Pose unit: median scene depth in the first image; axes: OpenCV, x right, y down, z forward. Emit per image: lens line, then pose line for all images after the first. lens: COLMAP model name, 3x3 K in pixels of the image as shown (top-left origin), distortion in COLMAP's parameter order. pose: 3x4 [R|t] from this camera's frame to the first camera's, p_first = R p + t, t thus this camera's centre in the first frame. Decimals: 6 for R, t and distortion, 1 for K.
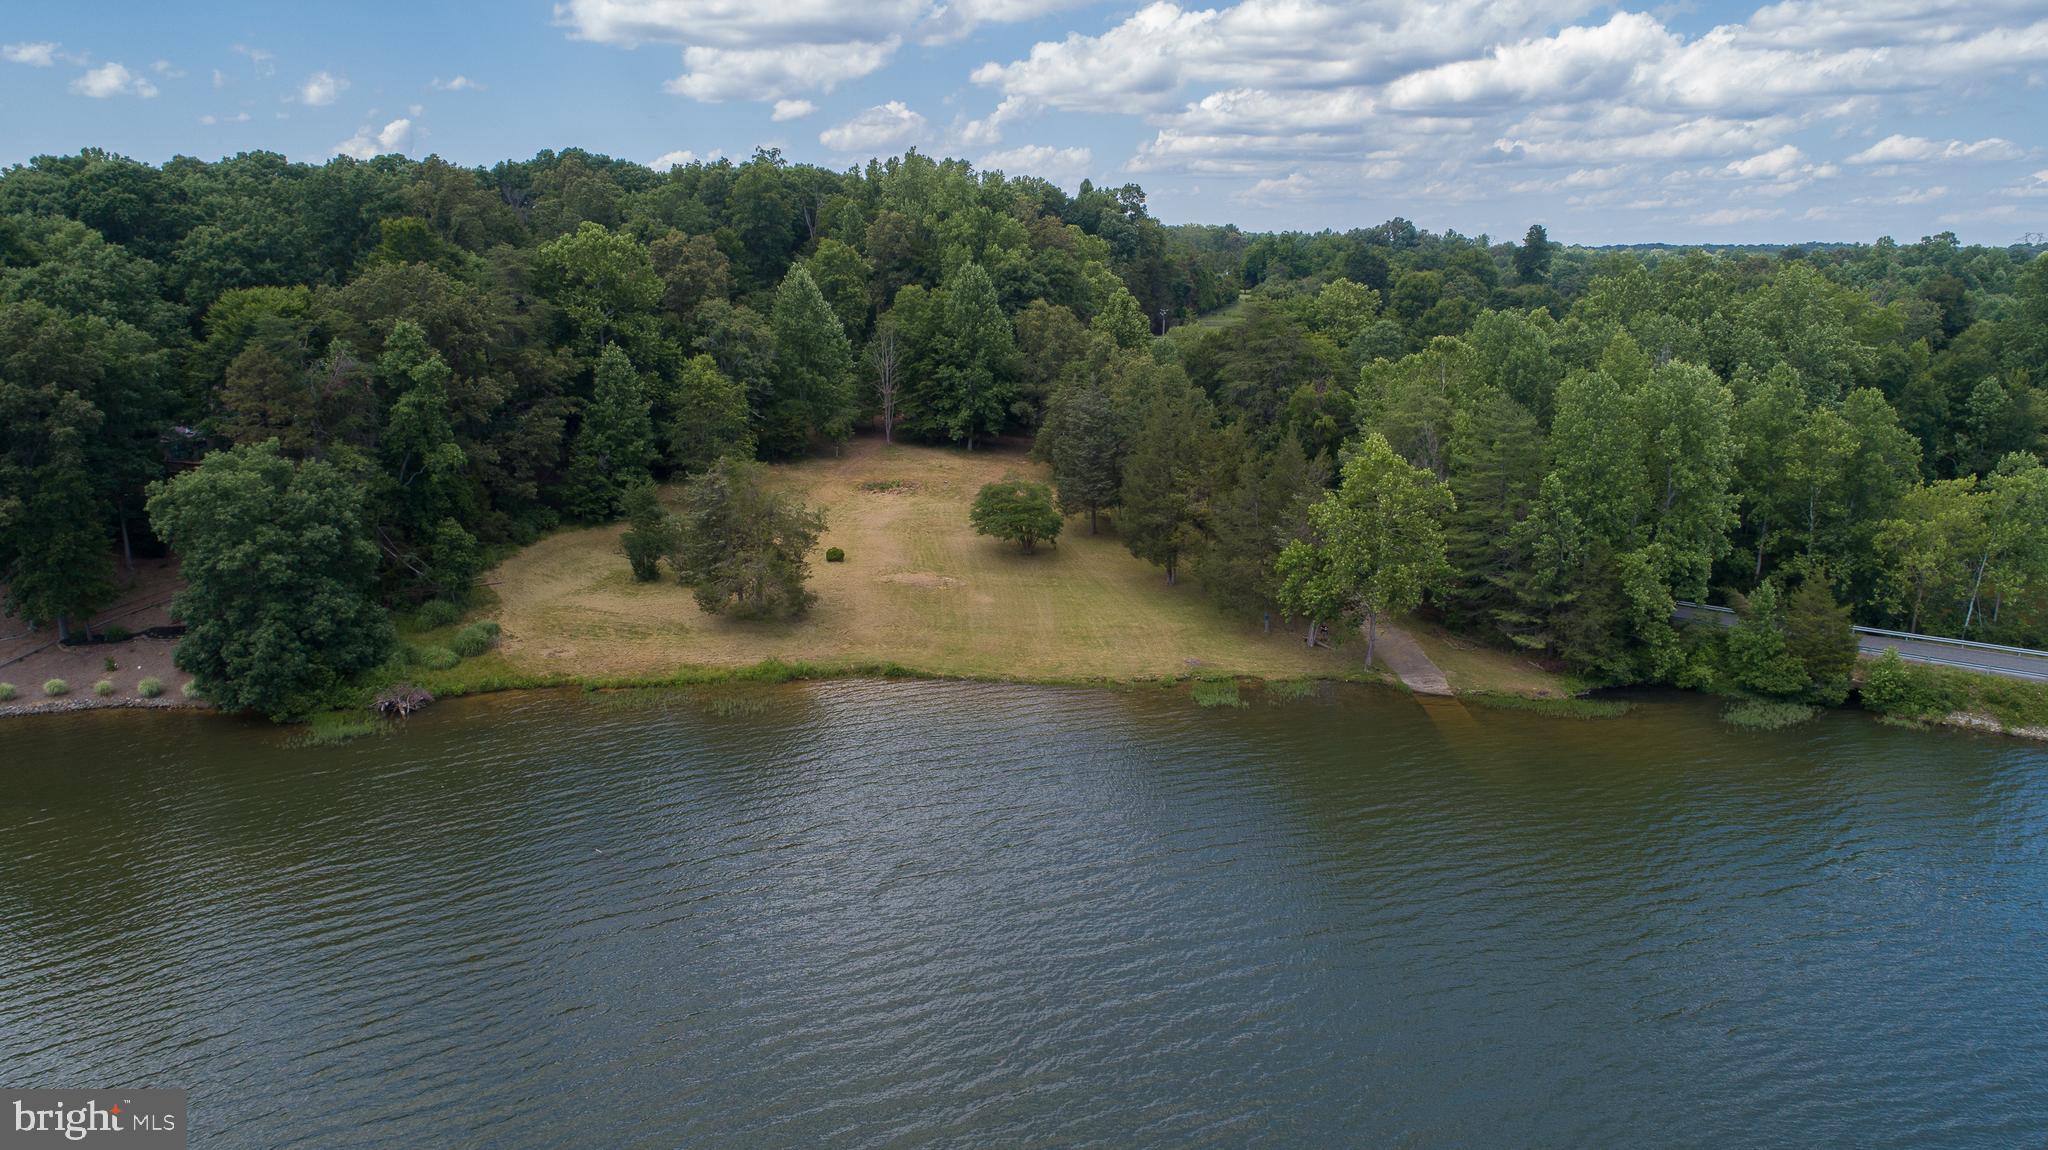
lens RADIAL K [[1375.1, 0, 1024.0], [0, 1375.1, 575.0], [0, 0, 1]] dist [-0.014673, 0.007250]
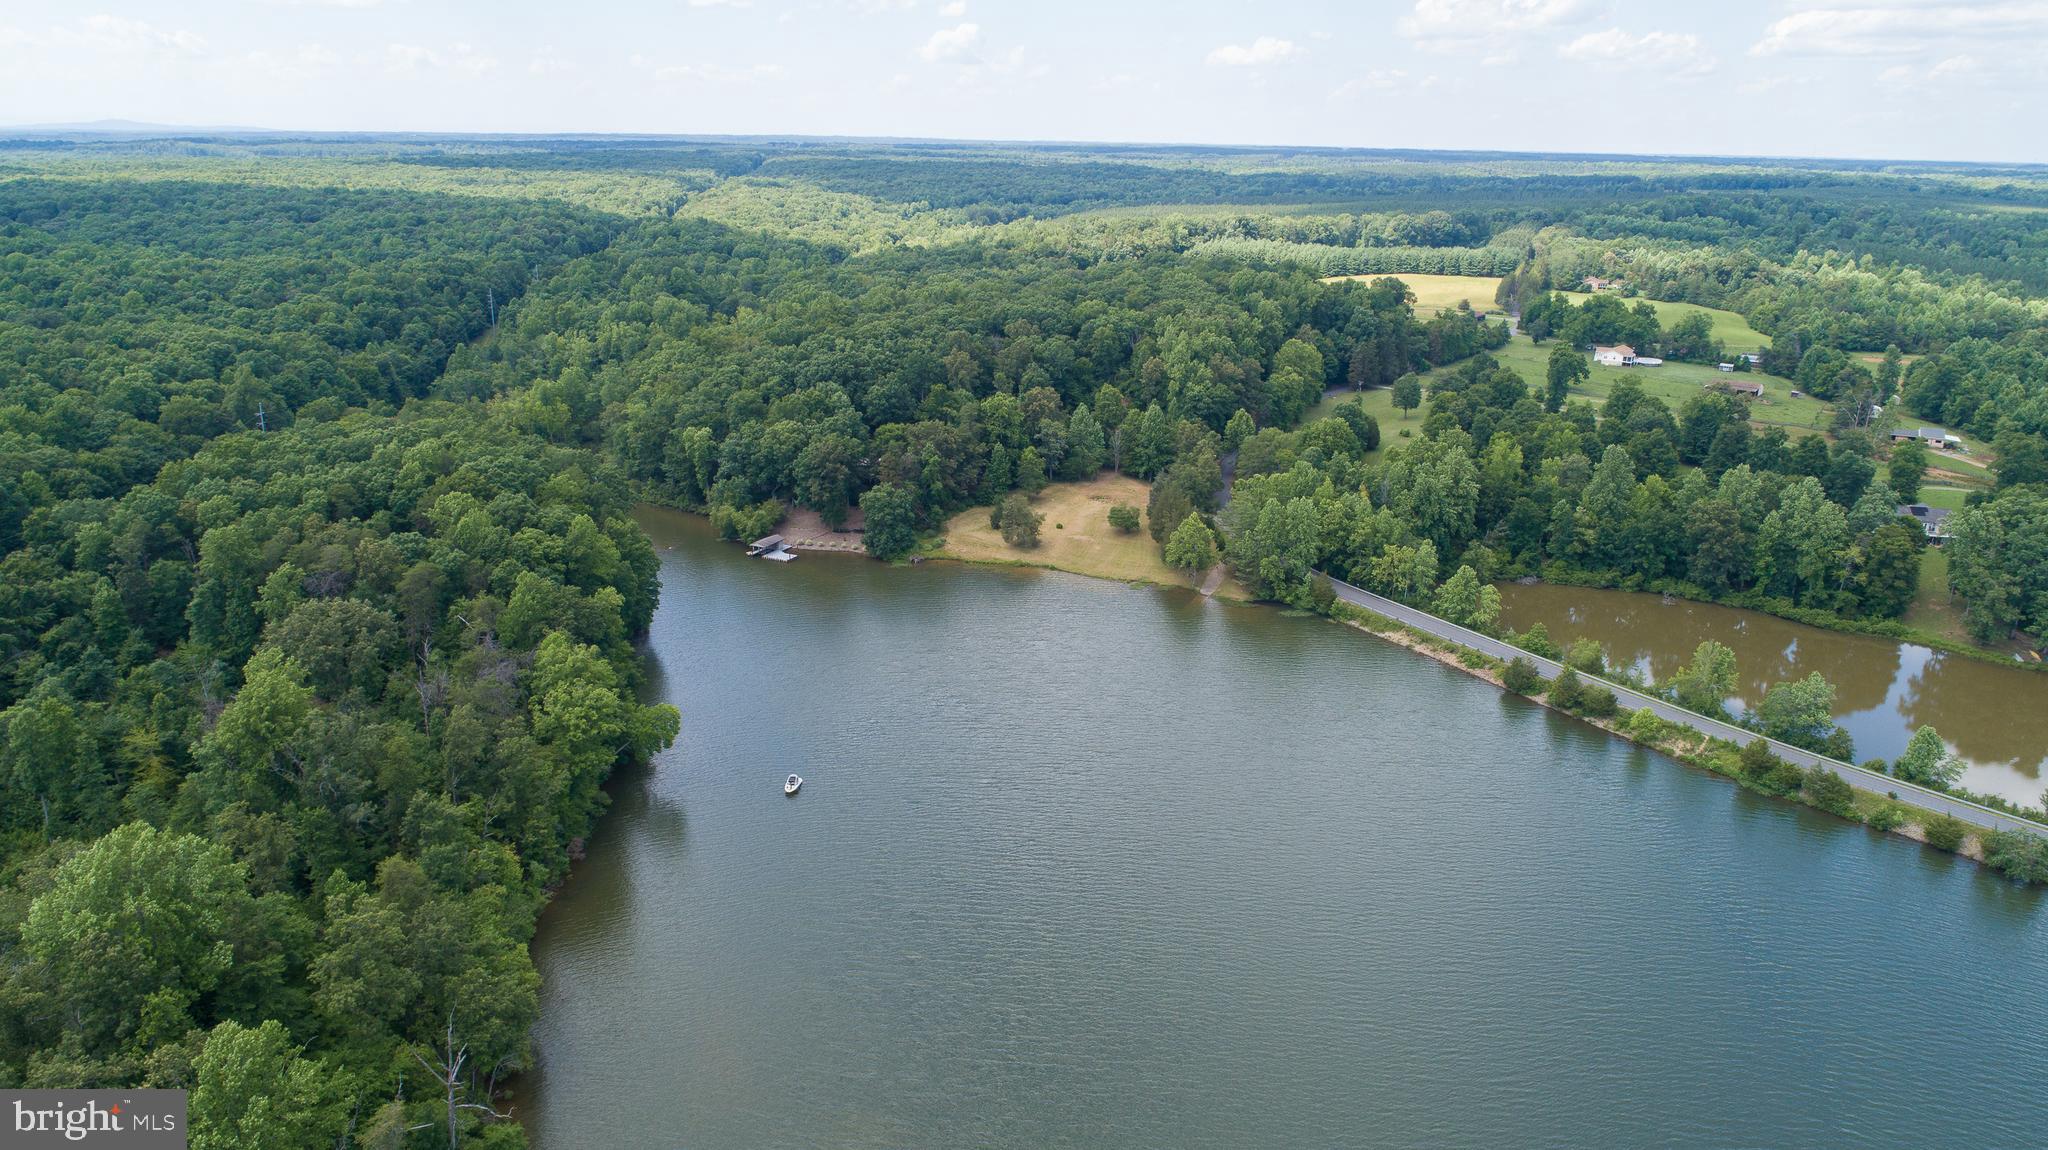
lens RADIAL K [[1375.1, 0, 1024.0], [0, 1375.1, 575.0], [0, 0, 1]] dist [-0.014673, 0.007250]
pose [[0.919299, 0.122996, -0.373846, 0.898268], [-0.094695, 0.991131, 0.093226, -0.177365], [0.381997, -0.050301, 0.922794, -1.719918]]
